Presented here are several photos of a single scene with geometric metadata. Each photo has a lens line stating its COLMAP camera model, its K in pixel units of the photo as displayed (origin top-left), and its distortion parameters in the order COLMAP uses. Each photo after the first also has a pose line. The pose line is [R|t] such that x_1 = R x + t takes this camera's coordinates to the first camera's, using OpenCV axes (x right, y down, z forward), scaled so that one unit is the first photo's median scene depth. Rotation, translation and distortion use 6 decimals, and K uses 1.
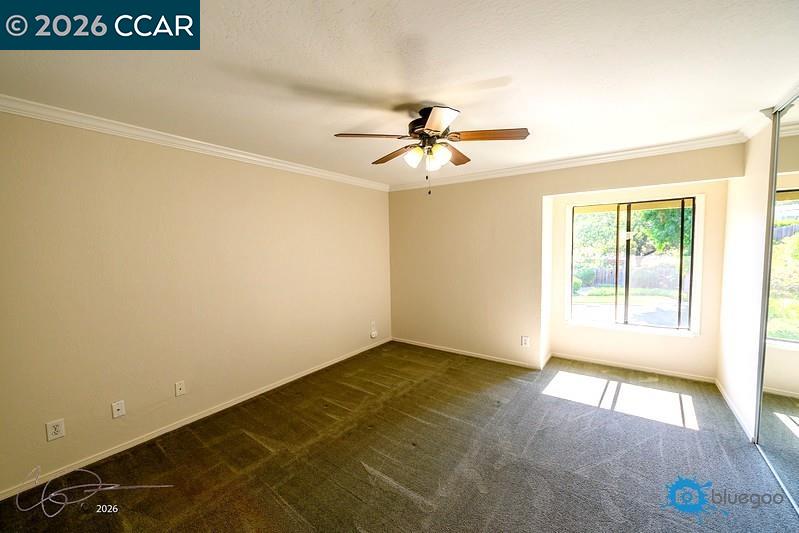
lens RADIAL K [[318.0, 0, 399.5], [0, 318.0, 266.5], [0, 0, 1]] dist [-0.001266, -0.000032]
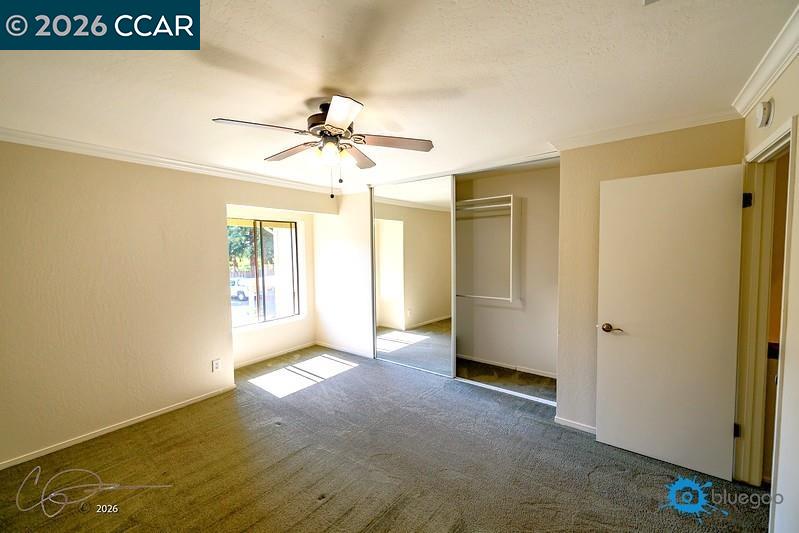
lens RADIAL K [[318.0, 0, 399.5], [0, 318.0, 266.5], [0, 0, 1]] dist [-0.001266, -0.000032]
pose [[0.030963, -0.033332, 0.998965, -0.573871], [0.076338, 0.996603, 0.030887, -0.030445], [-0.996601, 0.075302, 0.033402, 0.558307]]
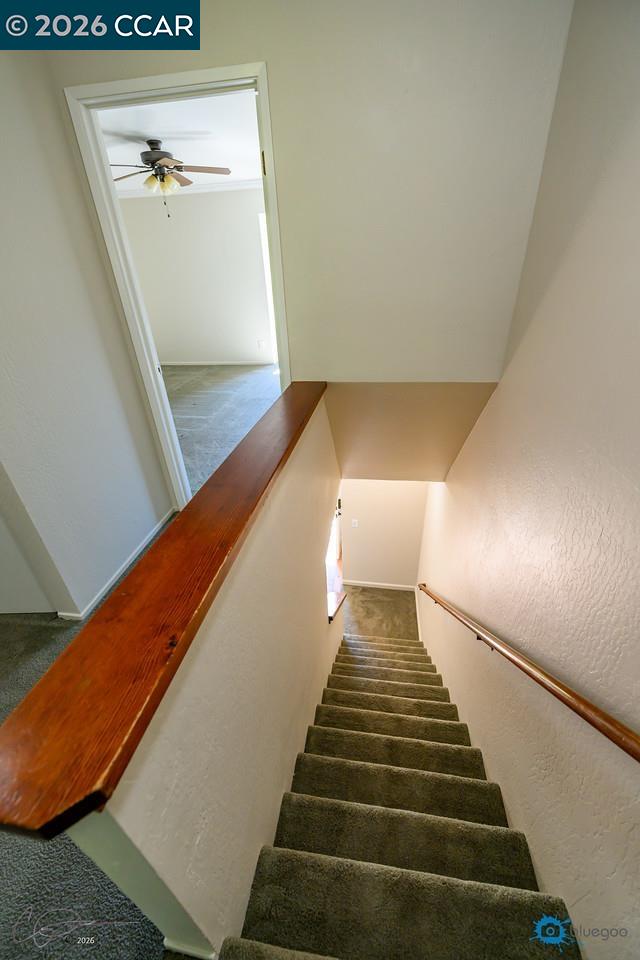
lens RADIAL K [[378.6, 0, 320.0], [0, 378.6, 480.0], [0, 0, 1]] dist [-0.000420, -0.000035]
pose [[0.889313, -0.249513, 0.383232, -0.180900], [0.059994, 0.894446, 0.443134, 0.076805], [-0.453348, -0.371093, 0.810411, -0.806320]]
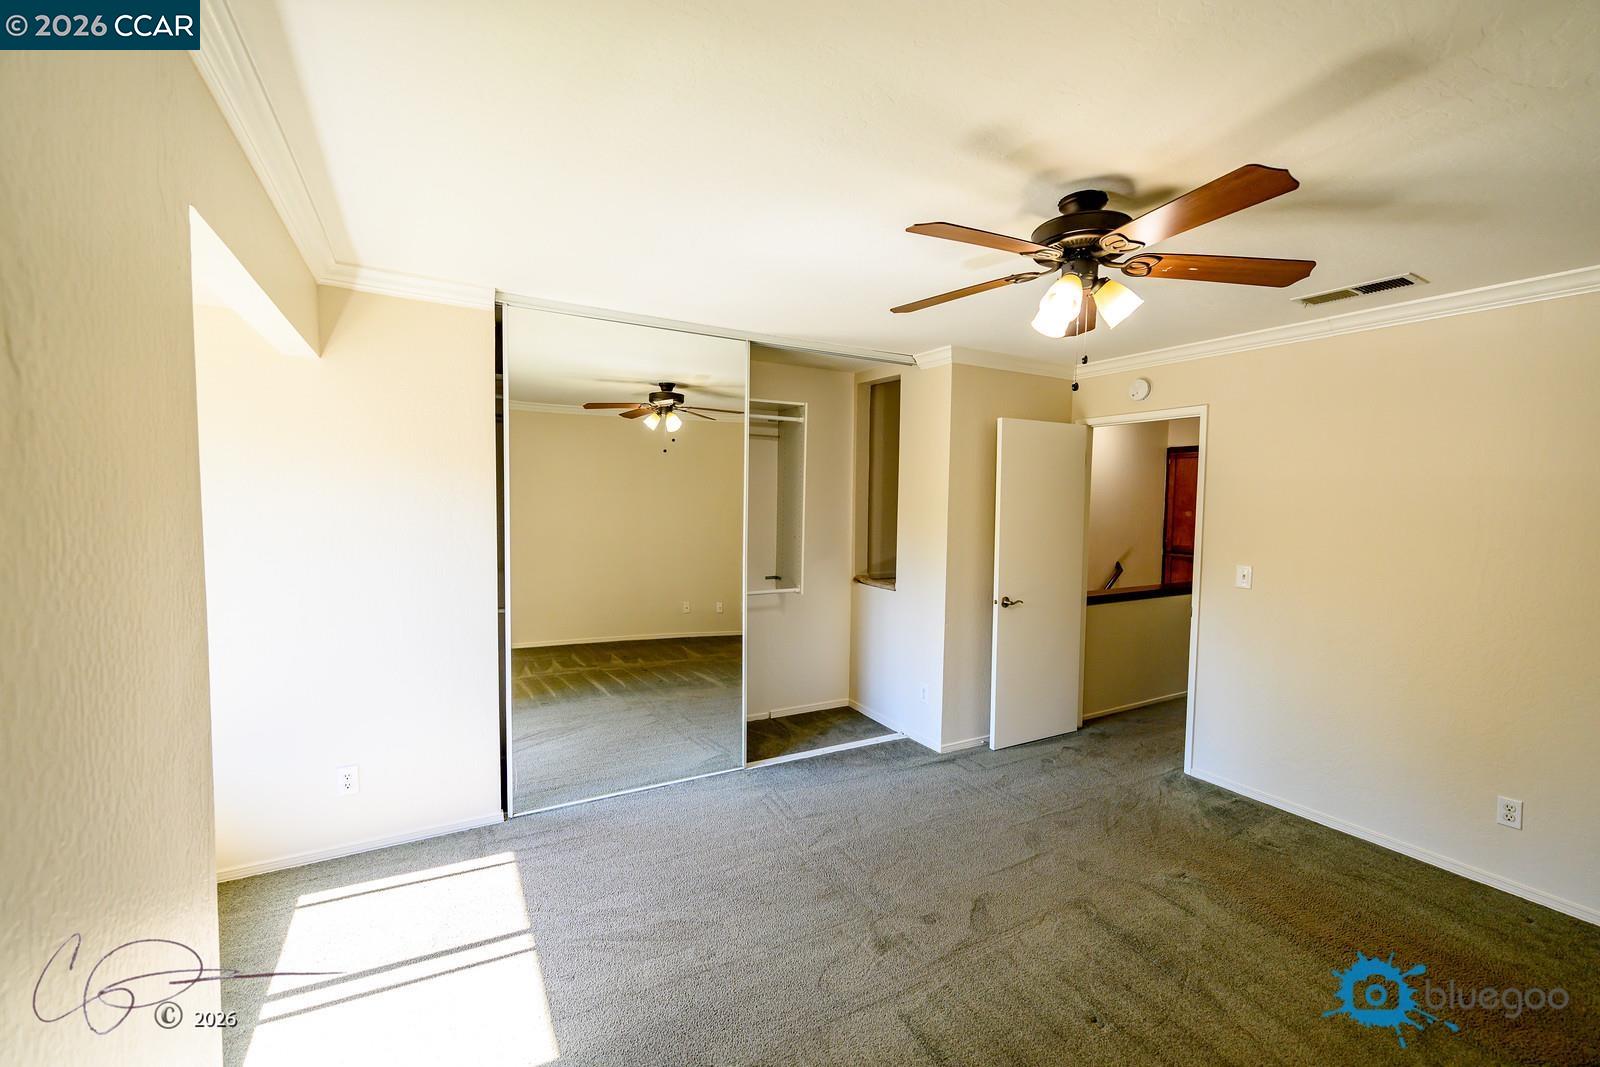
lens RADIAL K [[650.6, 0, 800.0], [0, 650.6, 533.5], [0, 0, 1]] dist [-0.000434, -0.000197]
pose [[-0.904274, -0.018899, 0.426534, 0.035980], [0.027685, 0.994322, 0.102750, -0.094462], [-0.426054, 0.104723, -0.898616, 1.391717]]
